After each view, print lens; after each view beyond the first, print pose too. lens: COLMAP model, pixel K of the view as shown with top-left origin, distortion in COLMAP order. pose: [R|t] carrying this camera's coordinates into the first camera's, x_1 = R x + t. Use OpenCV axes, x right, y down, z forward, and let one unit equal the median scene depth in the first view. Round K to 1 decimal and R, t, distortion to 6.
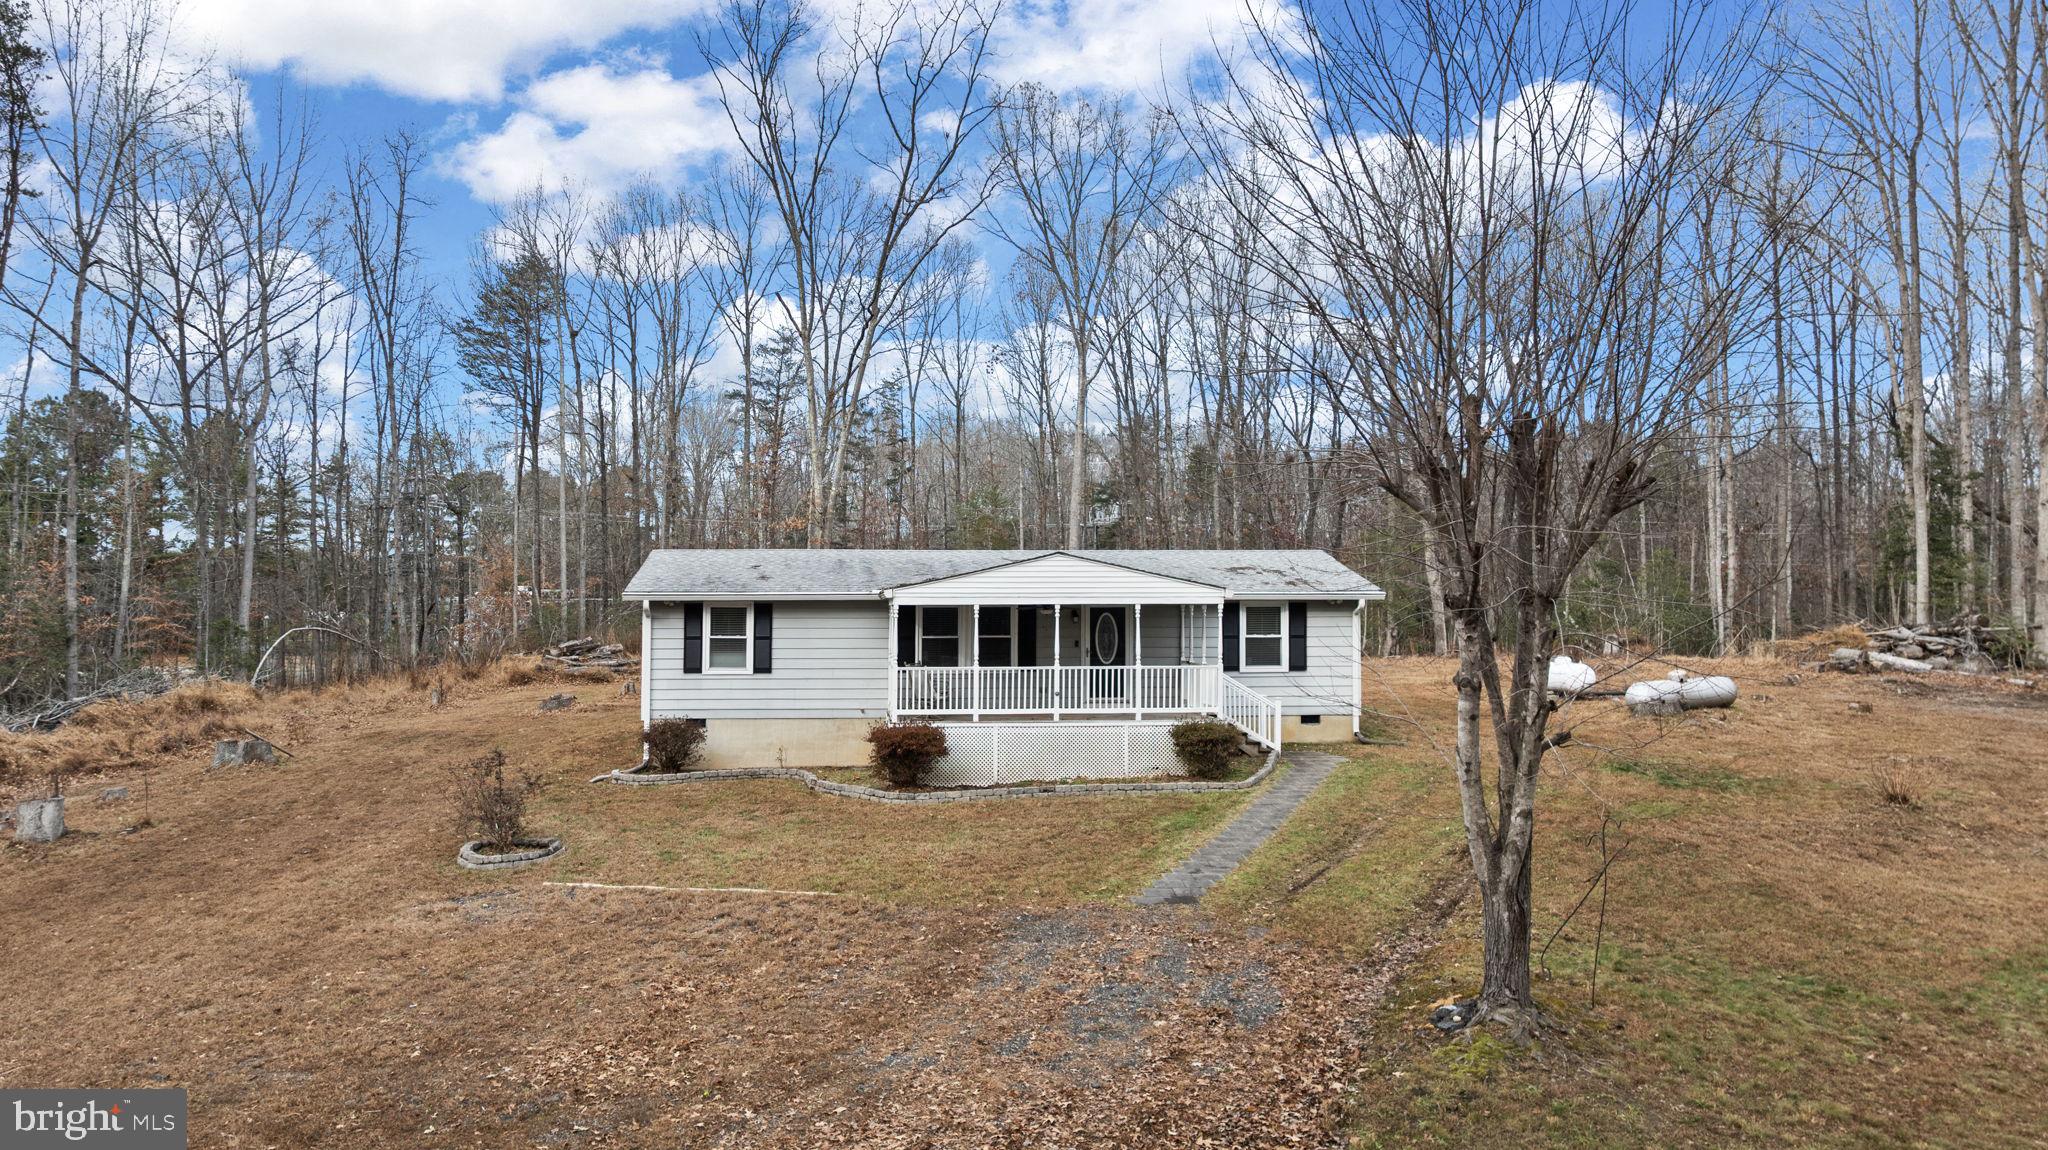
lens RADIAL K [[1498.7, 0, 931.5], [0, 1498.7, 579.5], [0, 0, 1]] dist [0.000875, -0.000280]
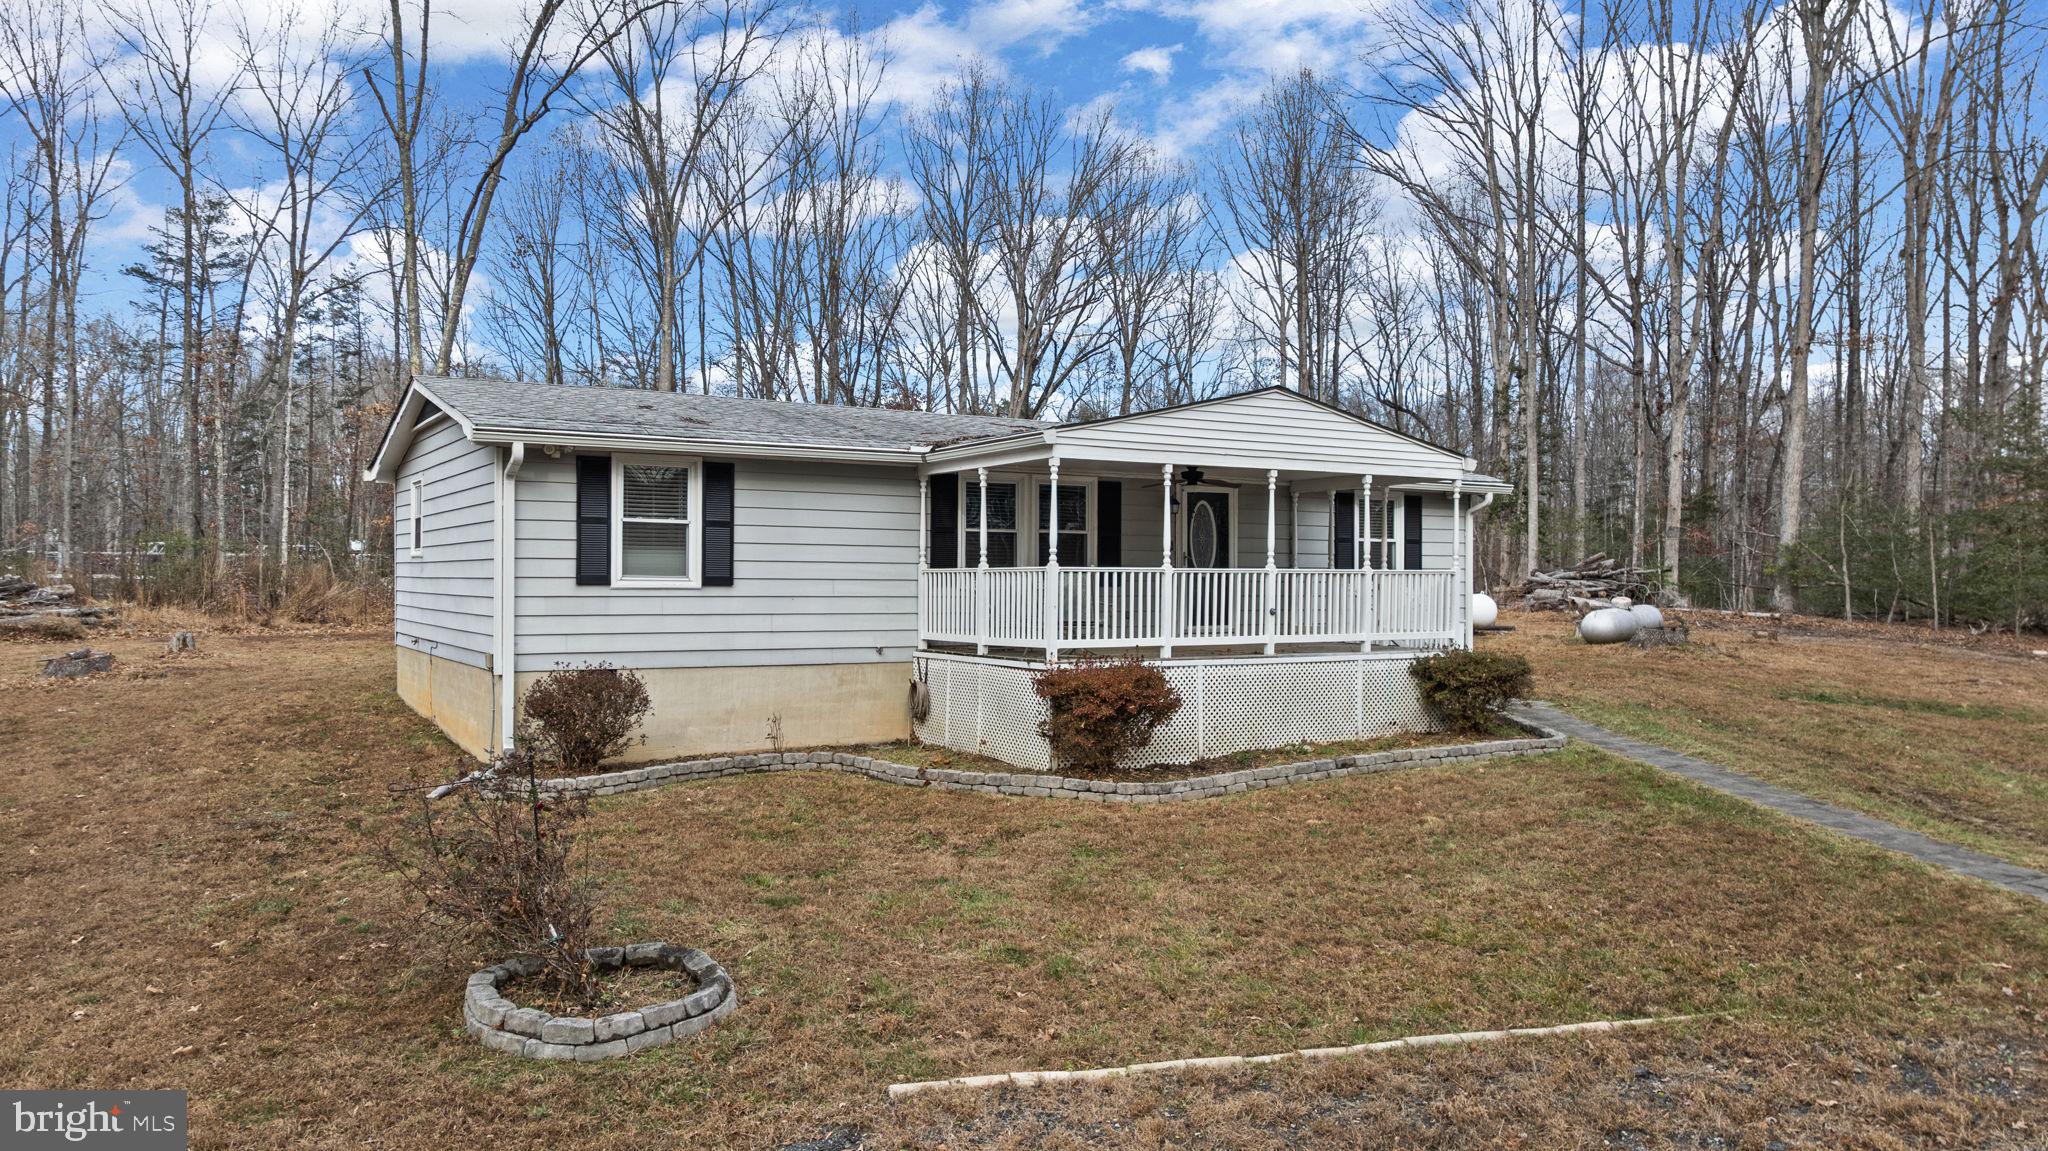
lens RADIAL K [[1464.4, 0, 1025.5], [0, 1464.4, 606.0], [0, 0, 1]] dist [-0.019126, -0.006527]
pose [[0.881533, -0.002015, 0.472119, -0.269680], [-0.014479, 0.999405, 0.031300, 0.051077], [-0.471901, -0.034428, 0.880979, 0.463259]]
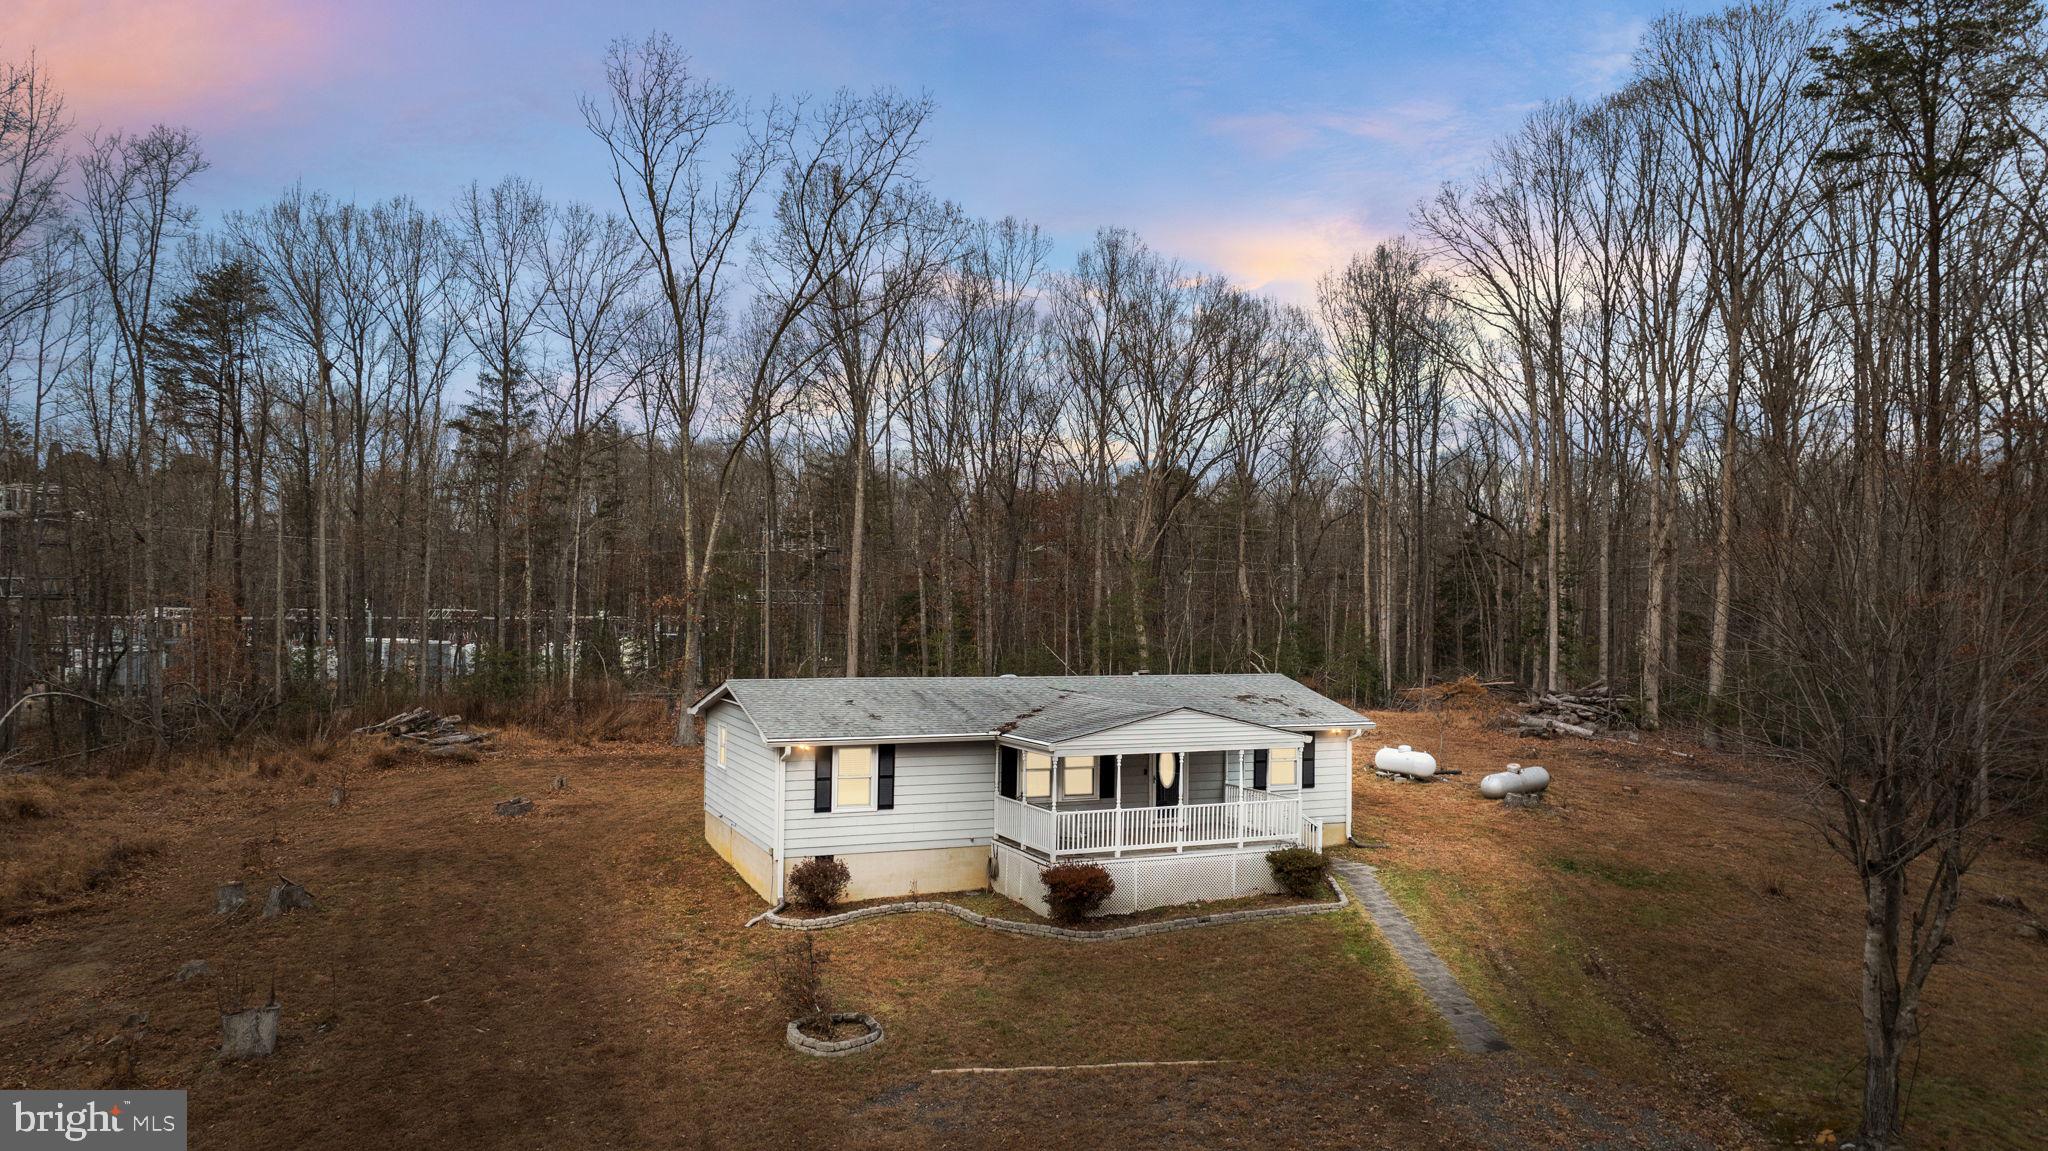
lens RADIAL K [[1434.1, 0, 1024.0], [0, 1434.1, 575.5], [0, 0, 1]] dist [-0.007605, -0.001554]
pose [[0.932967, 0.019643, 0.359424, -0.391554], [-0.020887, 0.999782, -0.000423, -0.105923], [-0.359354, -0.007113, 0.933174, 0.011458]]
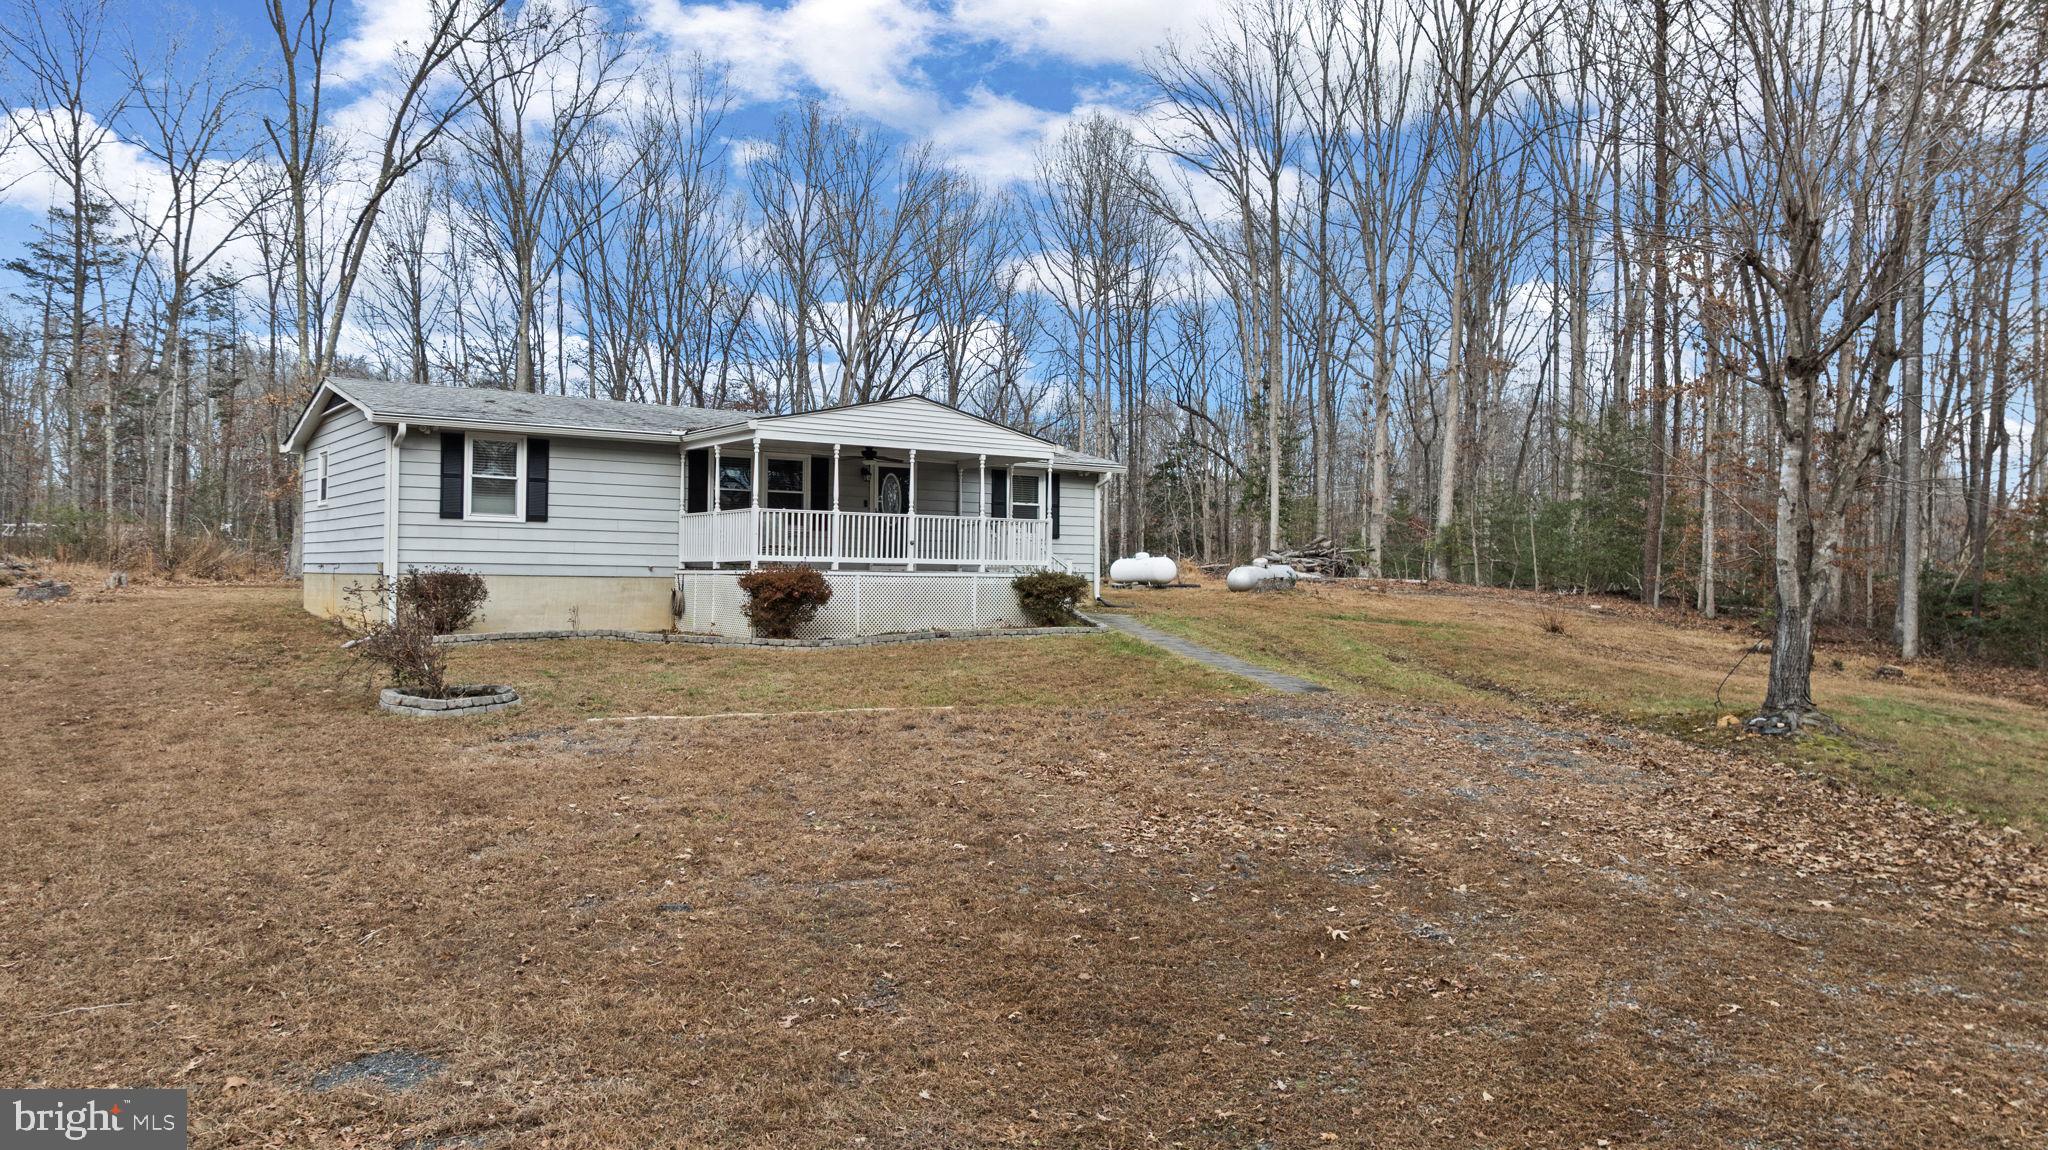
lens RADIAL K [[1452.3, 0, 1024.0], [0, 1452.3, 575.0], [0, 0, 1]] dist [-0.020946, 0.002261]
pose [[0.837379, 0.013030, 0.546468, -0.327337], [-0.021553, 0.999725, 0.009190, 0.078929], [-0.546198, -0.019473, 0.837430, 0.171547]]
